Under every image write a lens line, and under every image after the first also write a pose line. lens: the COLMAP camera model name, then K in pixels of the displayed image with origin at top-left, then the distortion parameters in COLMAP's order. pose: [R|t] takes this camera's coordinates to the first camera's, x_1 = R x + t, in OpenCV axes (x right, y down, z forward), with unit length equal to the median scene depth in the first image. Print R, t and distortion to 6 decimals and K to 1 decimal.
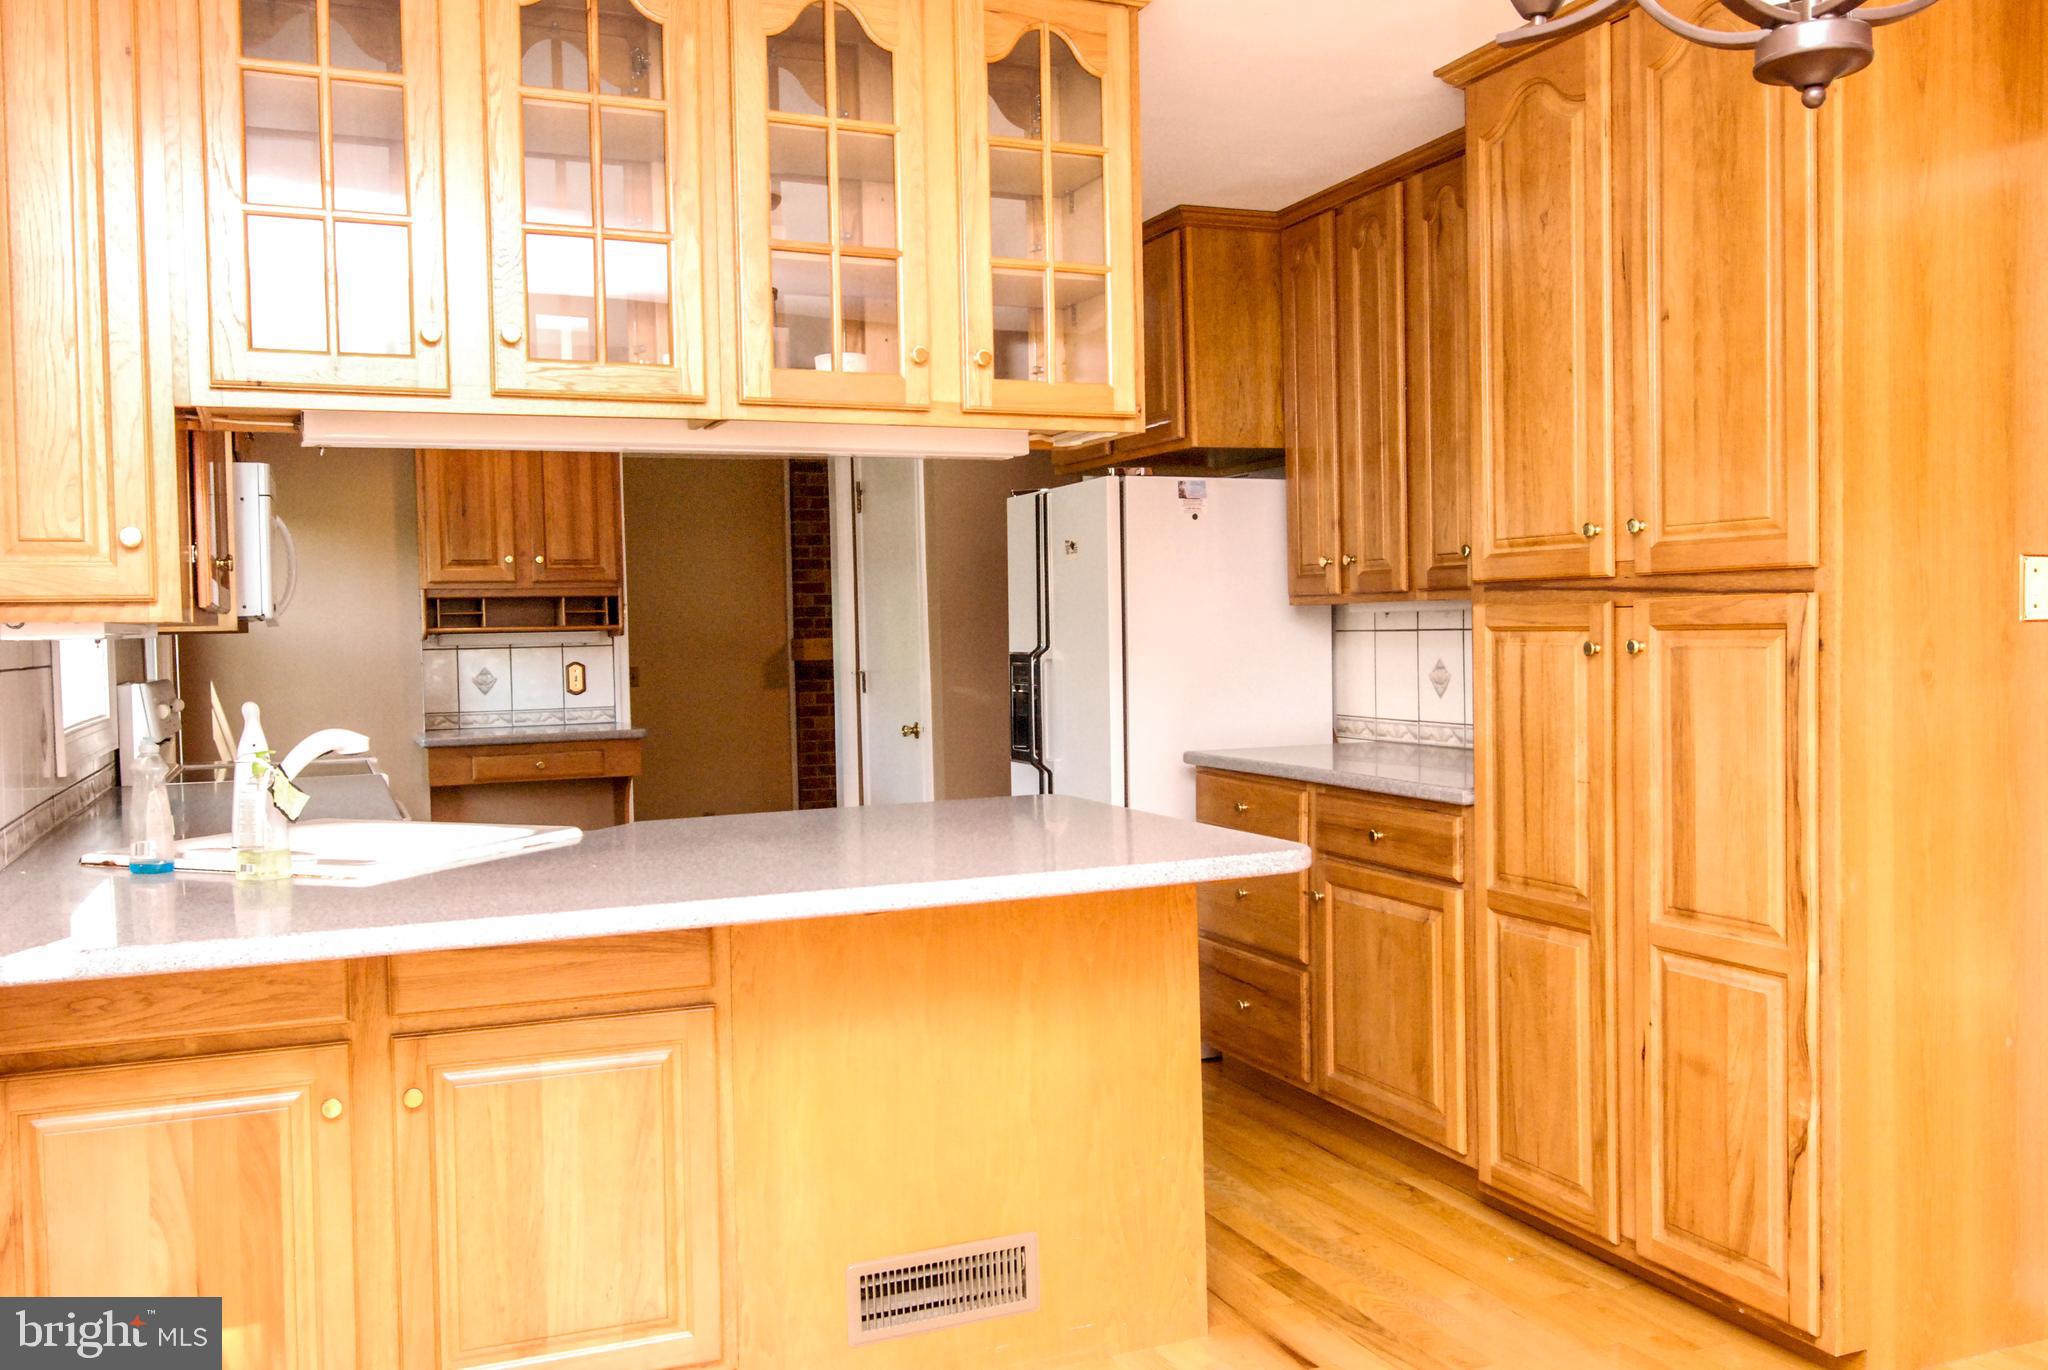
lens RADIAL K [[1702.3, 0, 1024.0], [0, 1702.3, 685.0], [0, 0, 1]] dist [-0.010544, -0.005477]
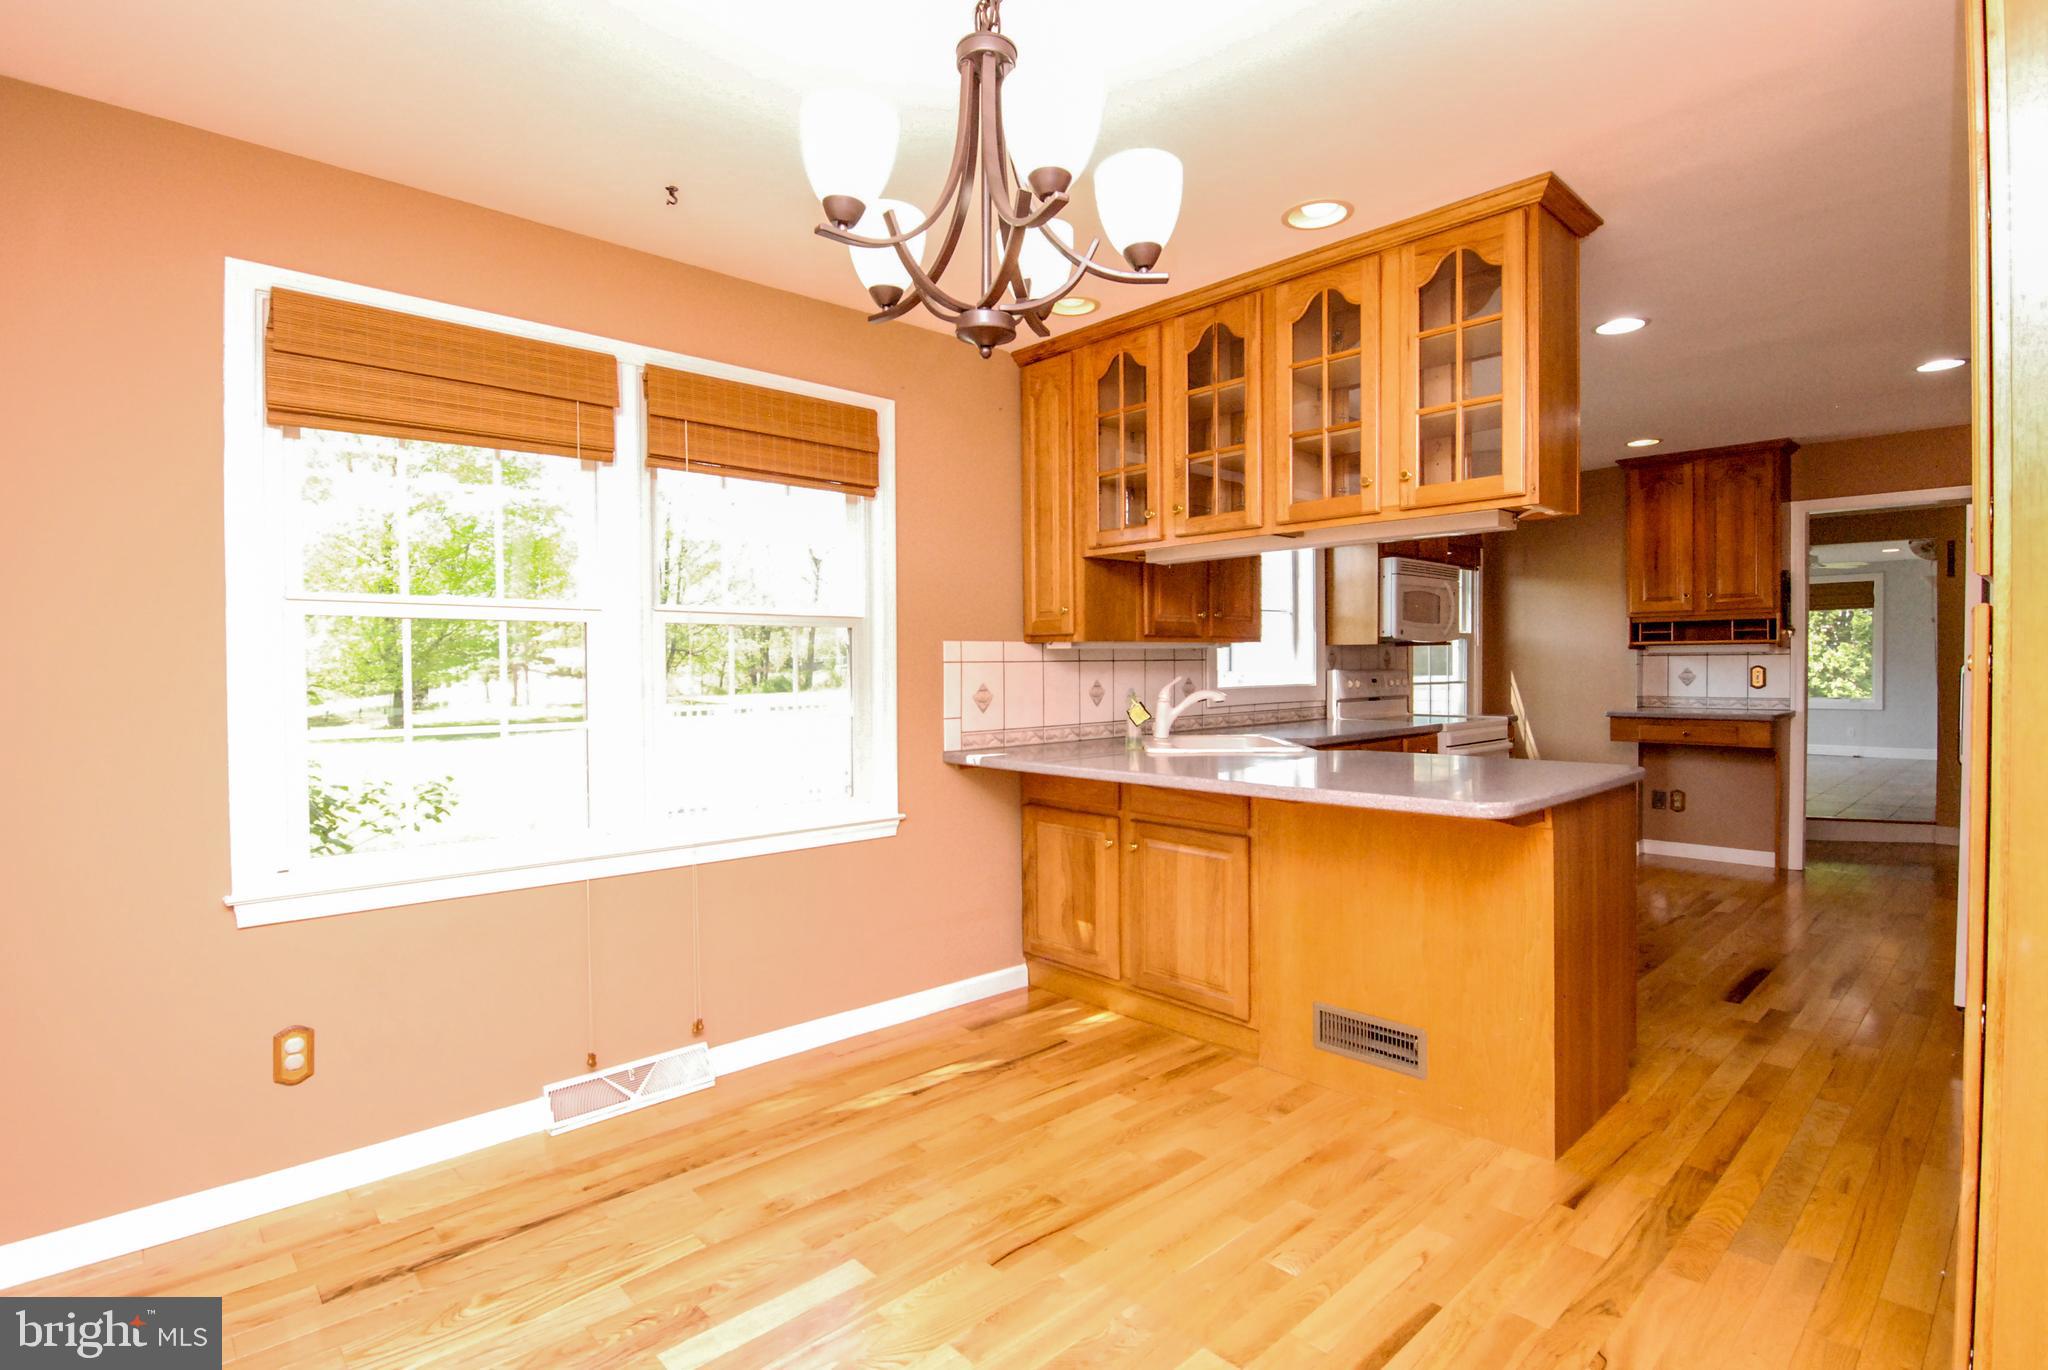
lens RADIAL K [[995.4, 0, 1020.1], [0, 995.4, 686.5], [0, 0, 1]] dist [-0.003906, -0.011900]
pose [[0.337190, 0.040482, -0.940566, 0.655453], [-0.028195, 0.999061, 0.032892, -0.012570], [0.941014, 0.015428, 0.338015, 0.300907]]
